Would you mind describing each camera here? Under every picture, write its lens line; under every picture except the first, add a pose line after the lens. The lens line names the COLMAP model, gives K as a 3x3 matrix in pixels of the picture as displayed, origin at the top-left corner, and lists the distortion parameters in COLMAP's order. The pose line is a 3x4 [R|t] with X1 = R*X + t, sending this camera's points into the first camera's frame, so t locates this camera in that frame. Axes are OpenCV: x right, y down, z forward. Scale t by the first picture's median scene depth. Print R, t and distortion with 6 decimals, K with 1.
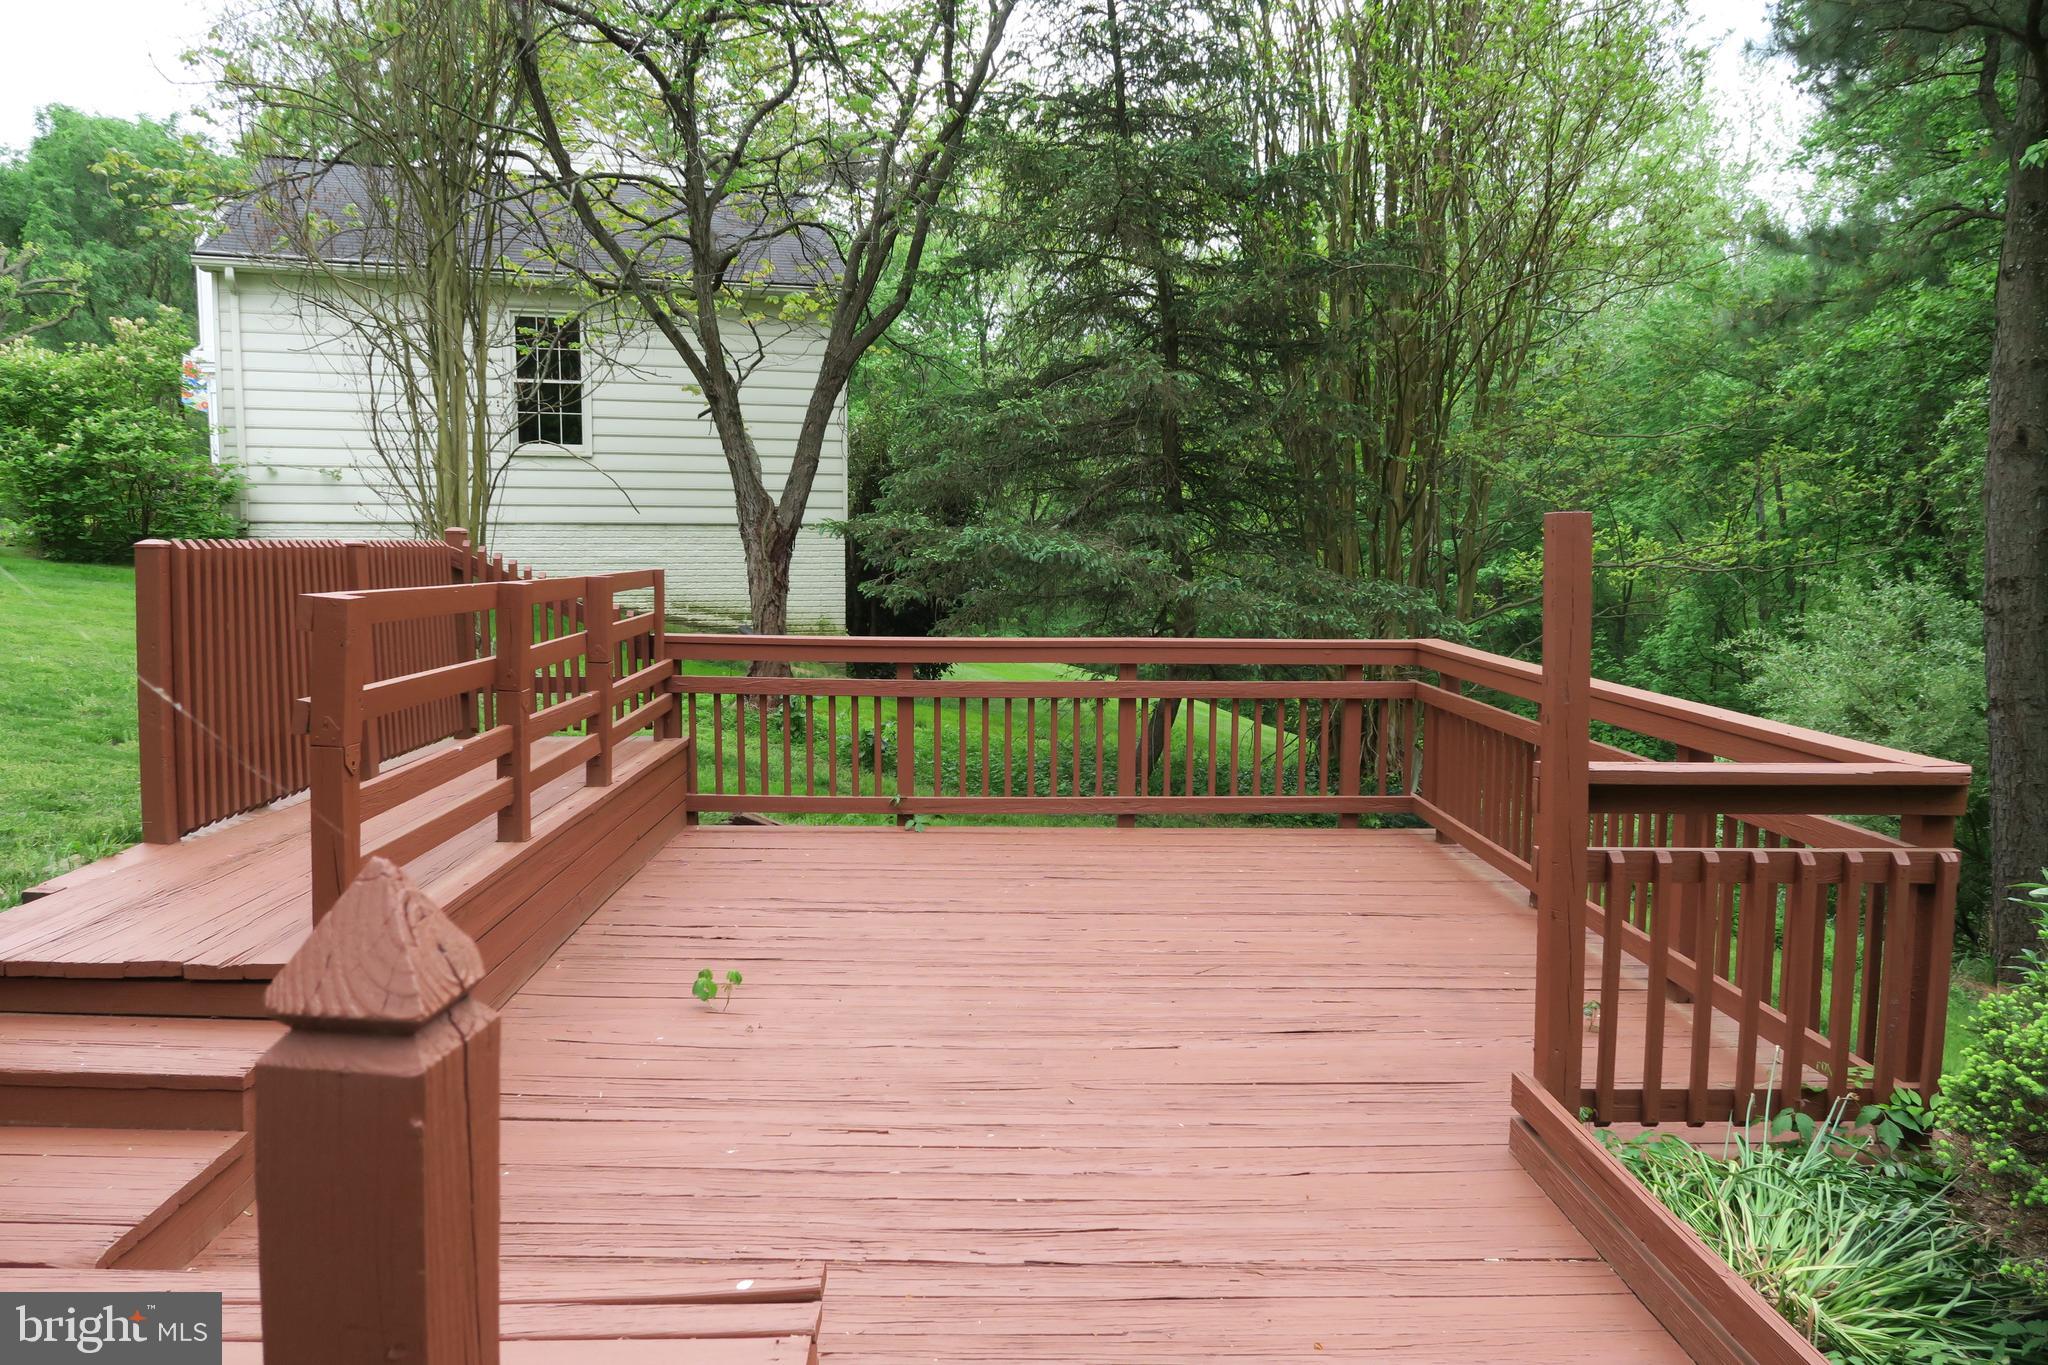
lens RADIAL K [[1498.0, 0, 1024.0], [0, 1498.0, 682.5], [0, 0, 1]] dist [-0.055936, 0.000557]
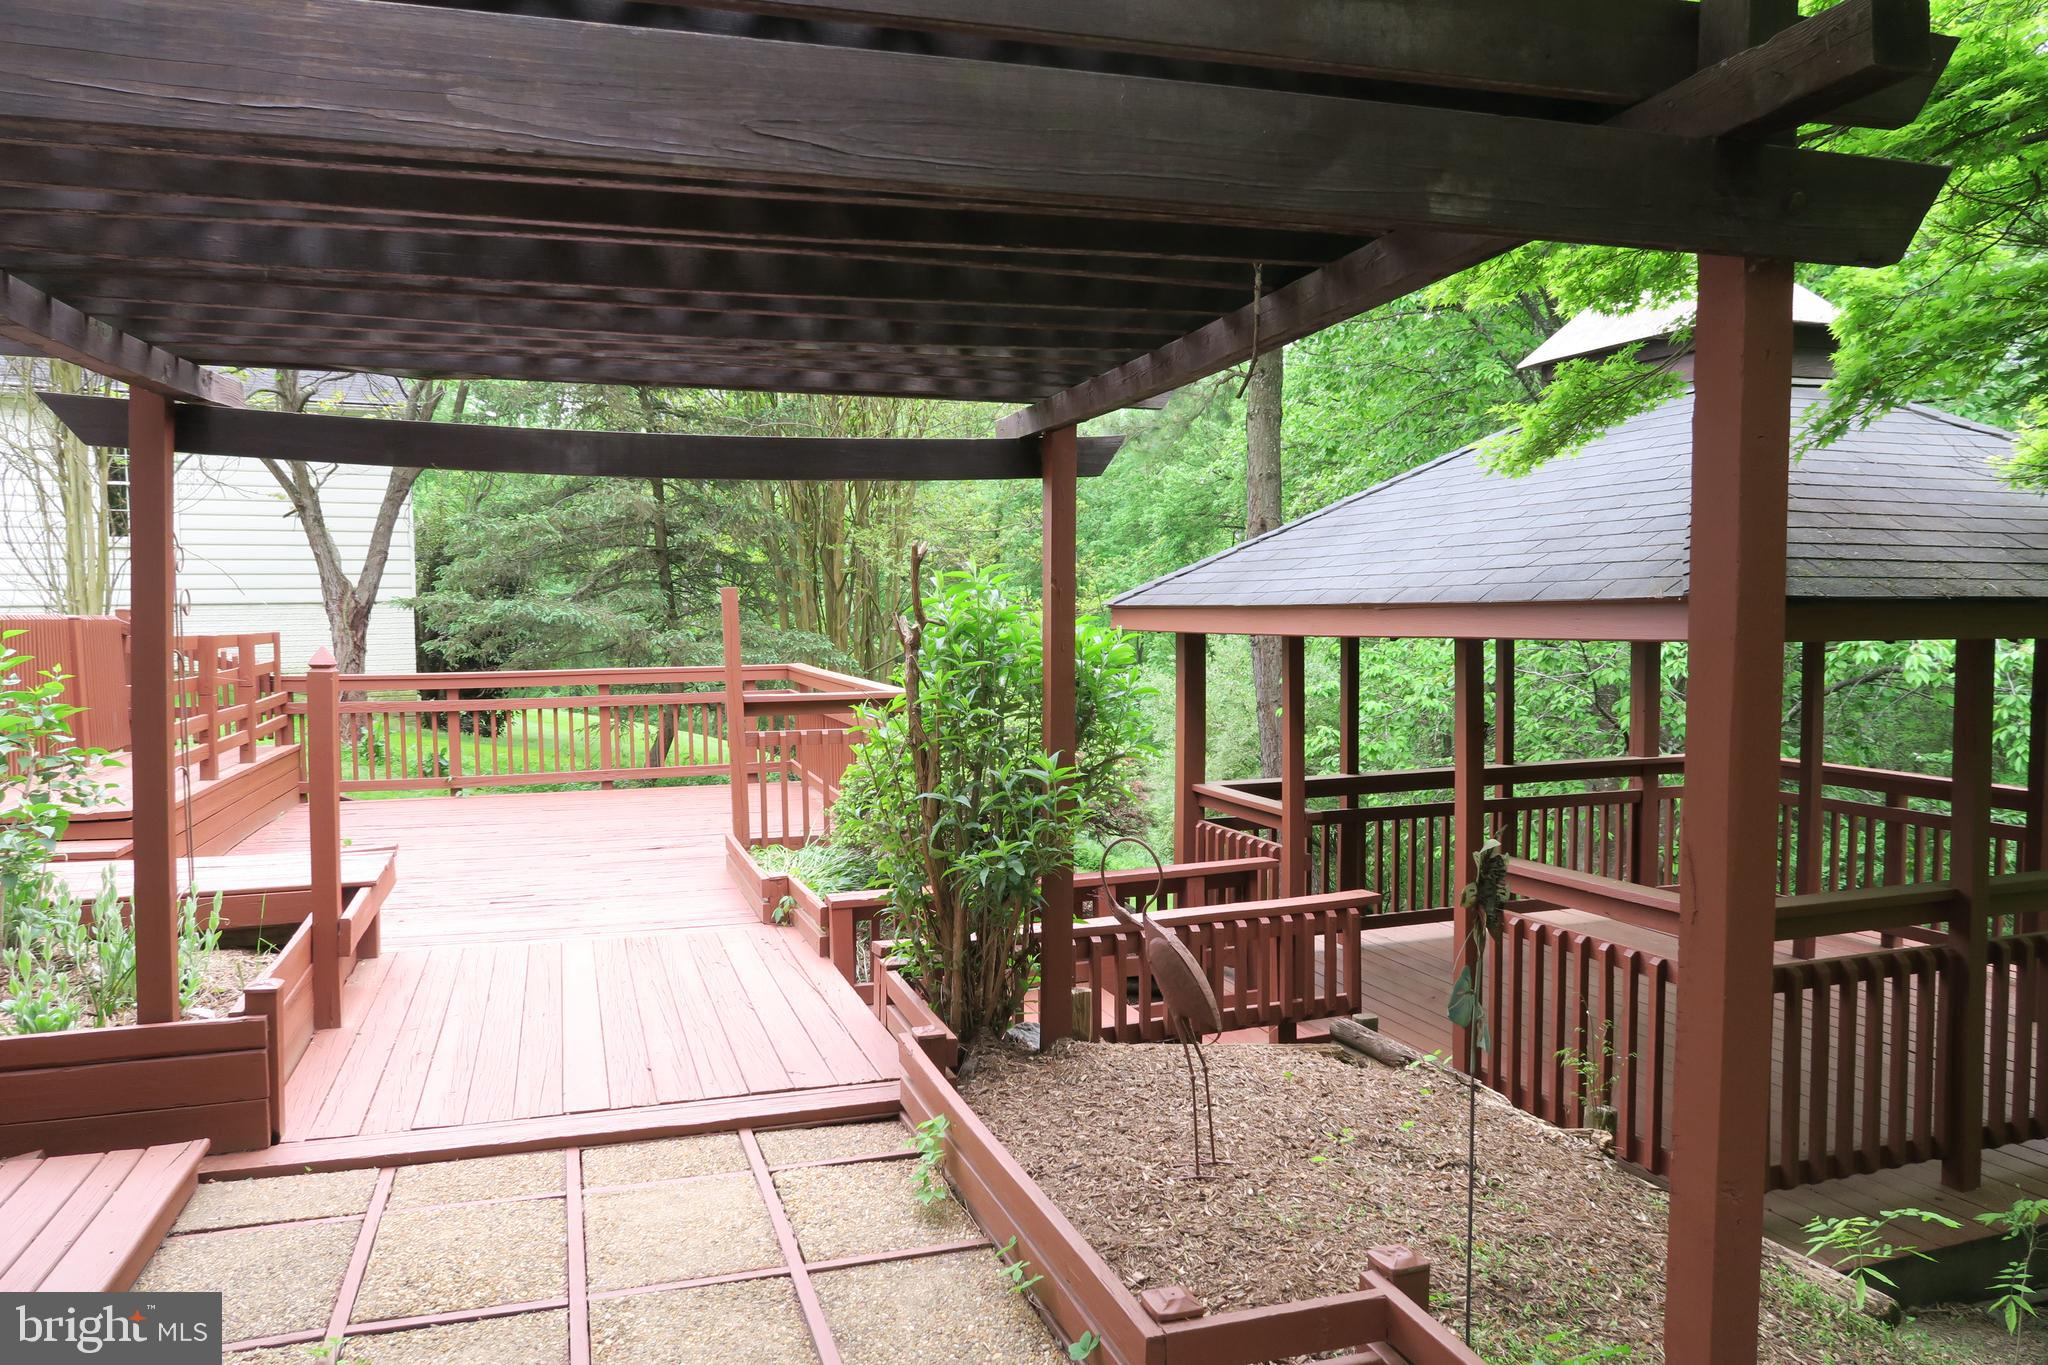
lens RADIAL K [[1474.8, 0, 1024.0], [0, 1474.8, 682.5], [0, 0, 1]] dist [-0.003261, 0.000869]
pose [[0.963847, -0.032813, 0.264427, 0.057863], [0.044878, 0.998203, -0.039714, 0.044700], [-0.262649, 0.050146, 0.963588, -0.413022]]
